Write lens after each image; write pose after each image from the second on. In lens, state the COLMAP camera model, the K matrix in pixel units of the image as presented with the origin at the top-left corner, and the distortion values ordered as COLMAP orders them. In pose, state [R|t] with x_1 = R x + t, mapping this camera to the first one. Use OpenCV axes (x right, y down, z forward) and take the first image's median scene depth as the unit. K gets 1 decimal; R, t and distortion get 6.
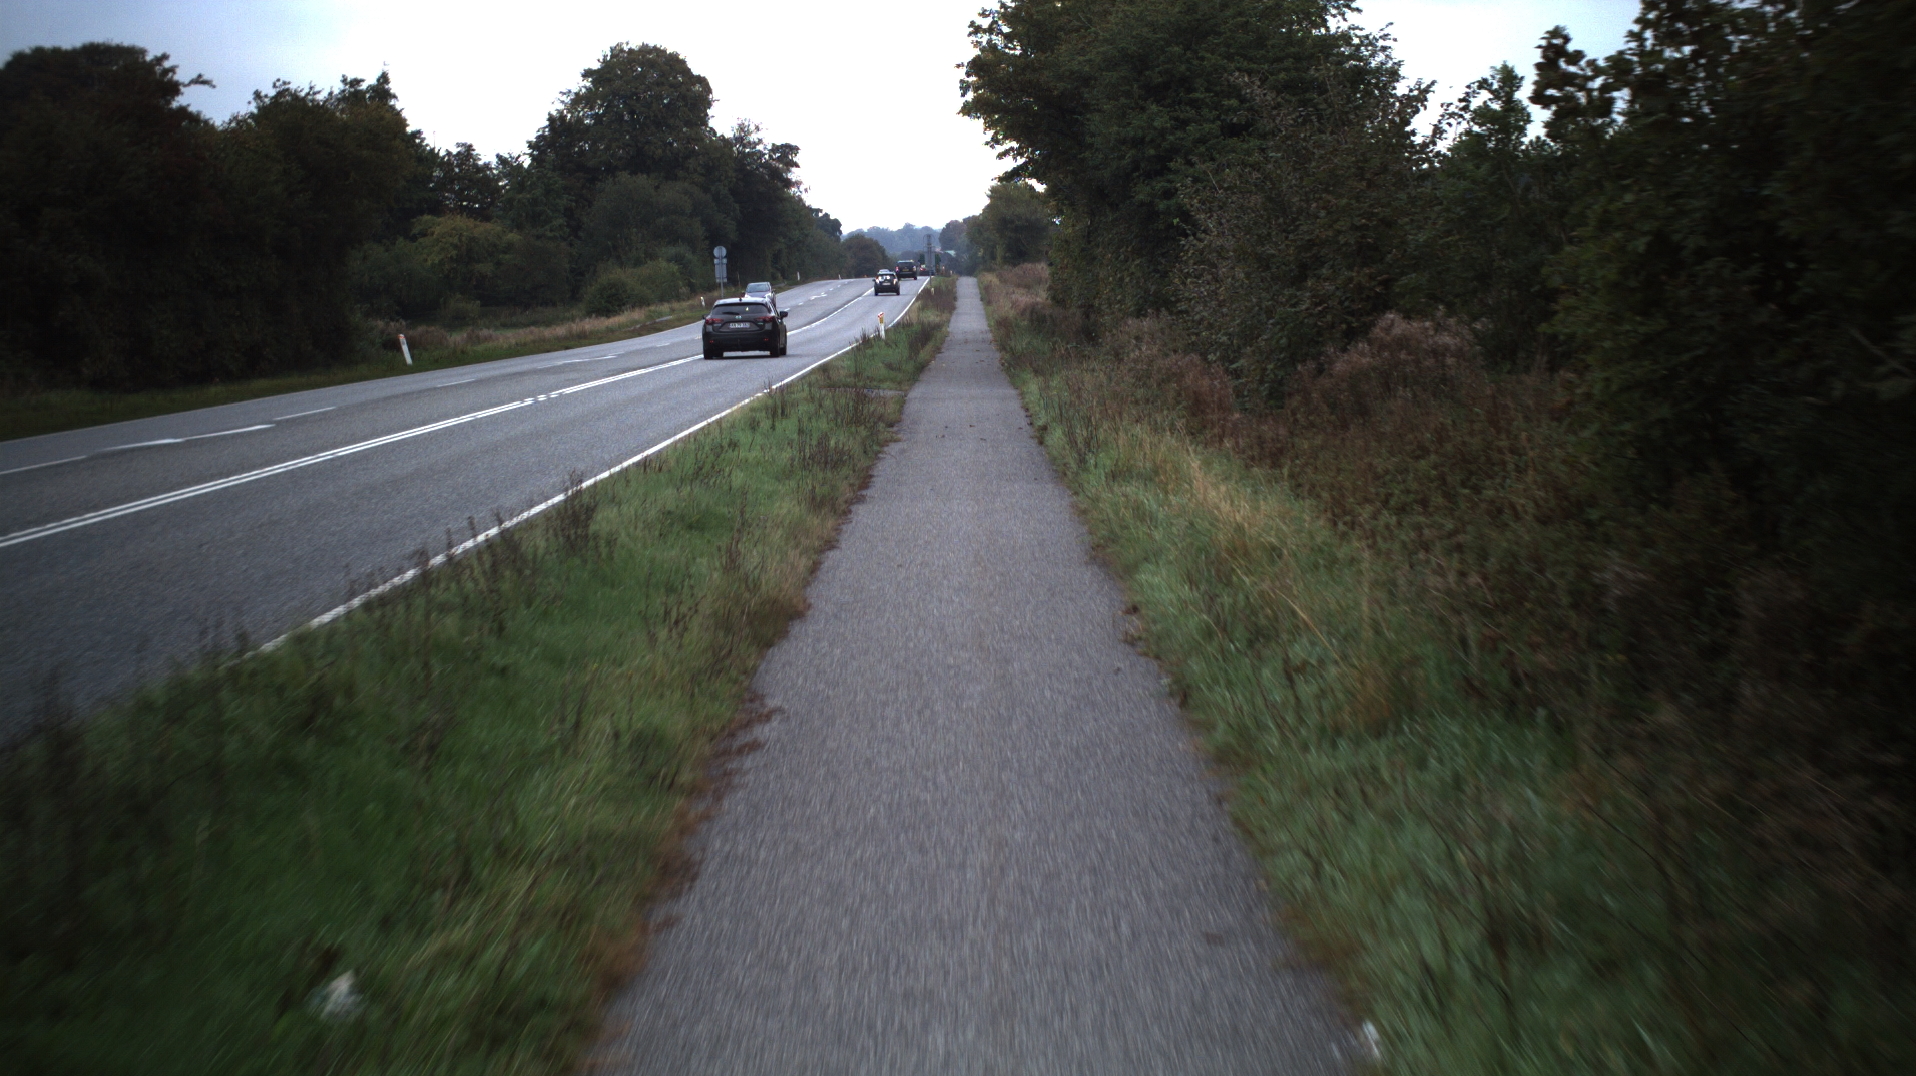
lens RADIAL K [[9928.6, 0, 953.5], [0, 9928.6, 546.6], [0, 0, 1]] dist [-2.261145, 0.000000]
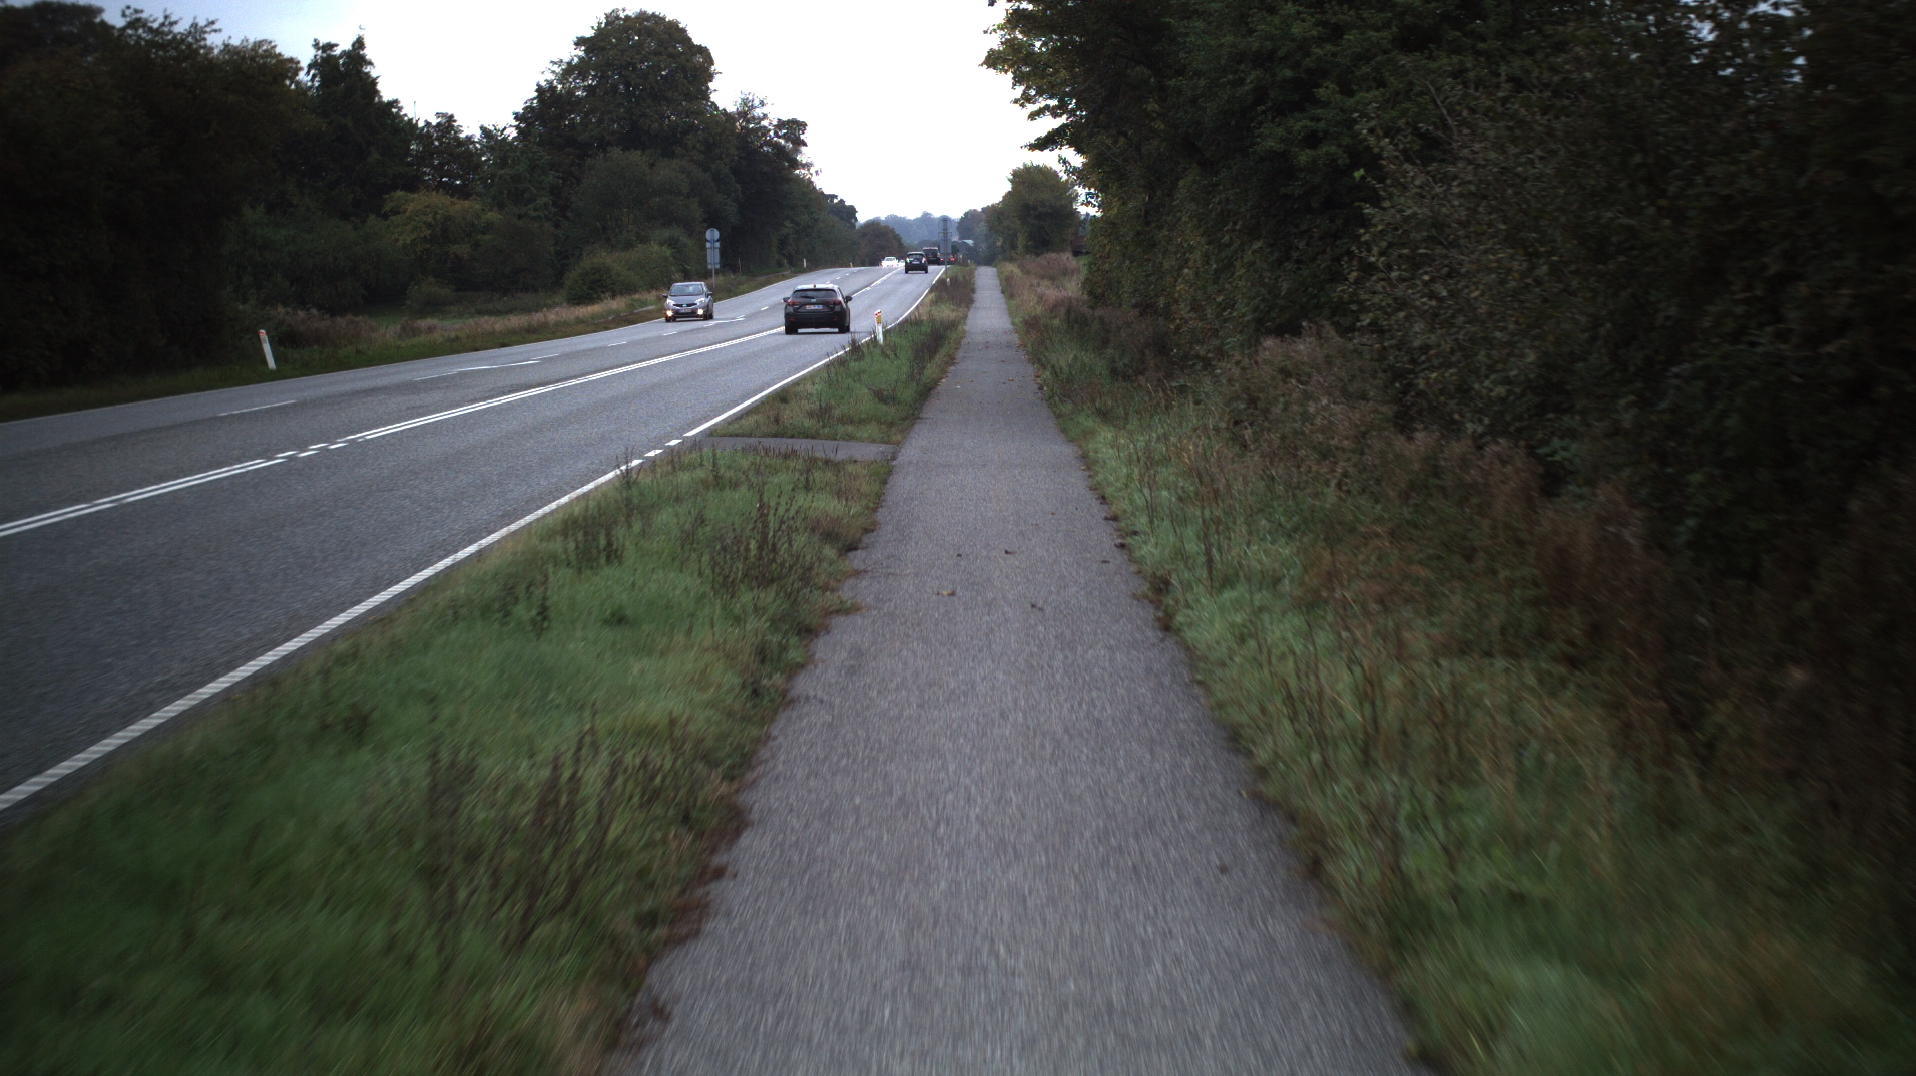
lens RADIAL K [[9822.1, 0, 952.2], [0, 9822.1, 529.4], [0, 0, 1]] dist [-2.463550, 0.000000]
pose [[0.999885, 0.015083, -0.001516, -0.000232], [-0.015084, 0.999886, -0.000432, -0.009756], [0.001510, 0.000455, 0.999999, 0.366665]]
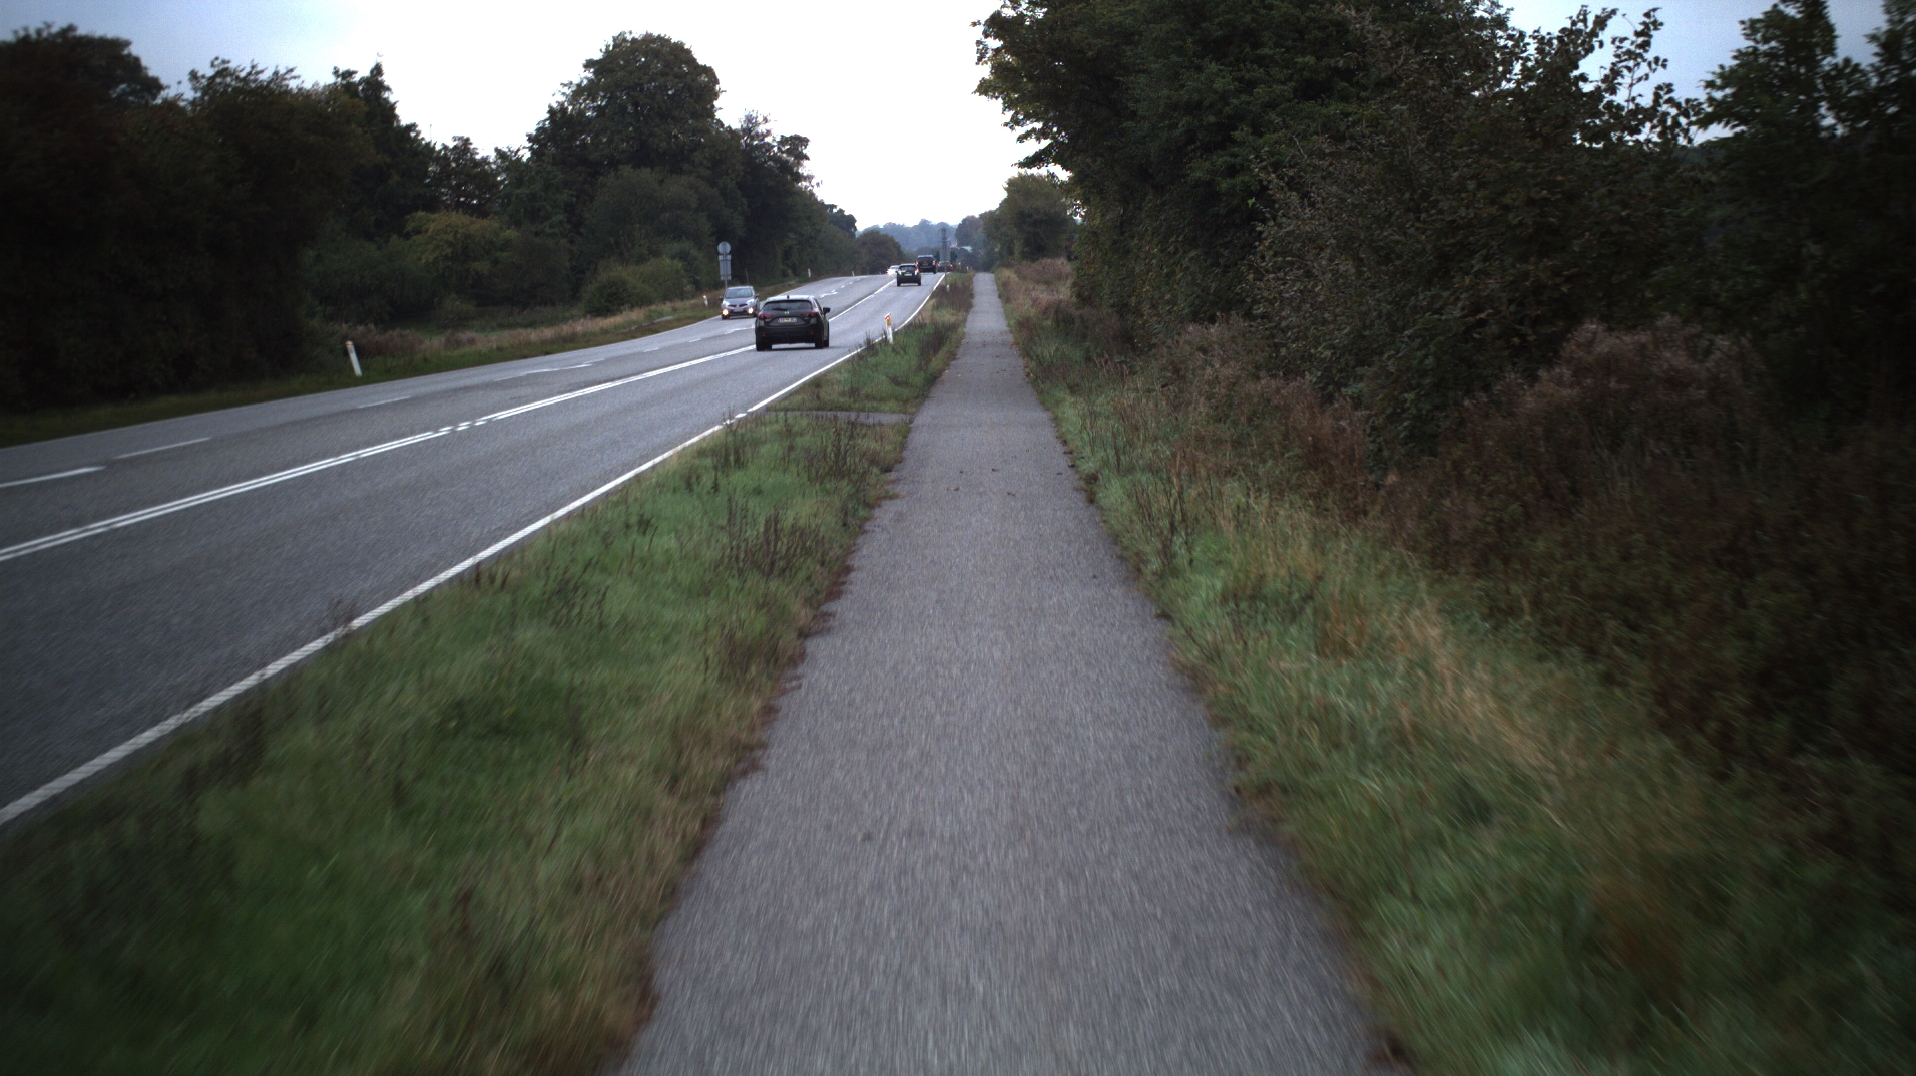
lens RADIAL K [[9822.1, 0, 966.7], [0, 9822.1, 535.2], [0, 0, 1]] dist [-2.463550, 0.000000]
pose [[0.999988, -0.004858, -0.000484, 0.000033], [0.004858, 0.999988, -0.000473, -0.005175], [0.000487, 0.000471, 1.000000, 0.189940]]
